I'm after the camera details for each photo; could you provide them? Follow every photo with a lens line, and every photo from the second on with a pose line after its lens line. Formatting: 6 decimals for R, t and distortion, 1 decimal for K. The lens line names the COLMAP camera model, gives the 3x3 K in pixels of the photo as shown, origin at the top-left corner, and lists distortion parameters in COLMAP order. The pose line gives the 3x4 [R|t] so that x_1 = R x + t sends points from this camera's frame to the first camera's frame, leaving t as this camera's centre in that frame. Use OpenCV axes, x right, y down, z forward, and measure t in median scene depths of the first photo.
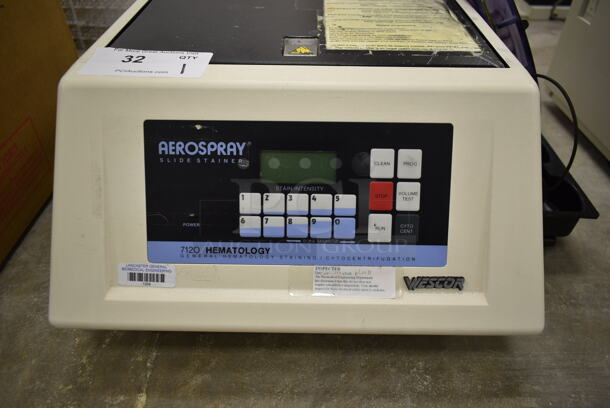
lens RADIAL K [[467.5, 0, 305.0], [0, 467.5, 204.0], [0, 0, 1]] dist [-0.020036, 0.001956]
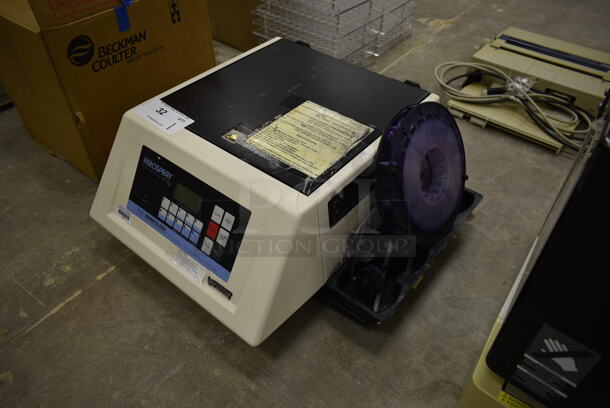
lens RADIAL K [[467.5, 0, 305.0], [0, 467.5, 204.0], [0, 0, 1]] dist [-0.020036, 0.001956]
pose [[0.781913, 0.426717, -0.454451, 1.214244], [-0.397021, 0.902910, 0.164705, -0.547578], [0.480610, 0.051642, 0.875412, -0.424502]]
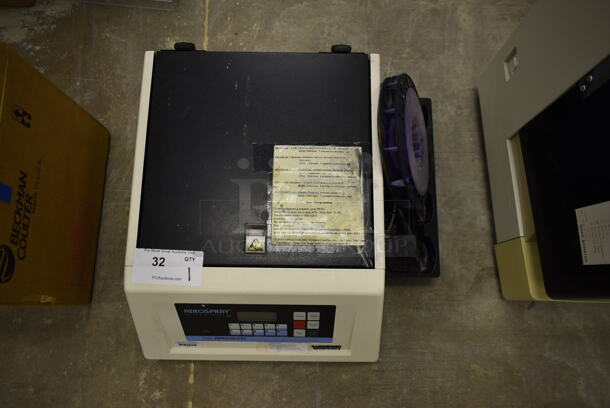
lens RADIAL K [[467.5, 0, 305.0], [0, 467.5, 204.0], [0, 0, 1]] dist [-0.020036, 0.001956]
pose [[0.999999, -0.001033, 0.000907, 0.181842], [0.000251, 0.786038, 0.618178, -1.627800], [-0.001351, -0.618177, 0.786037, -0.241671]]
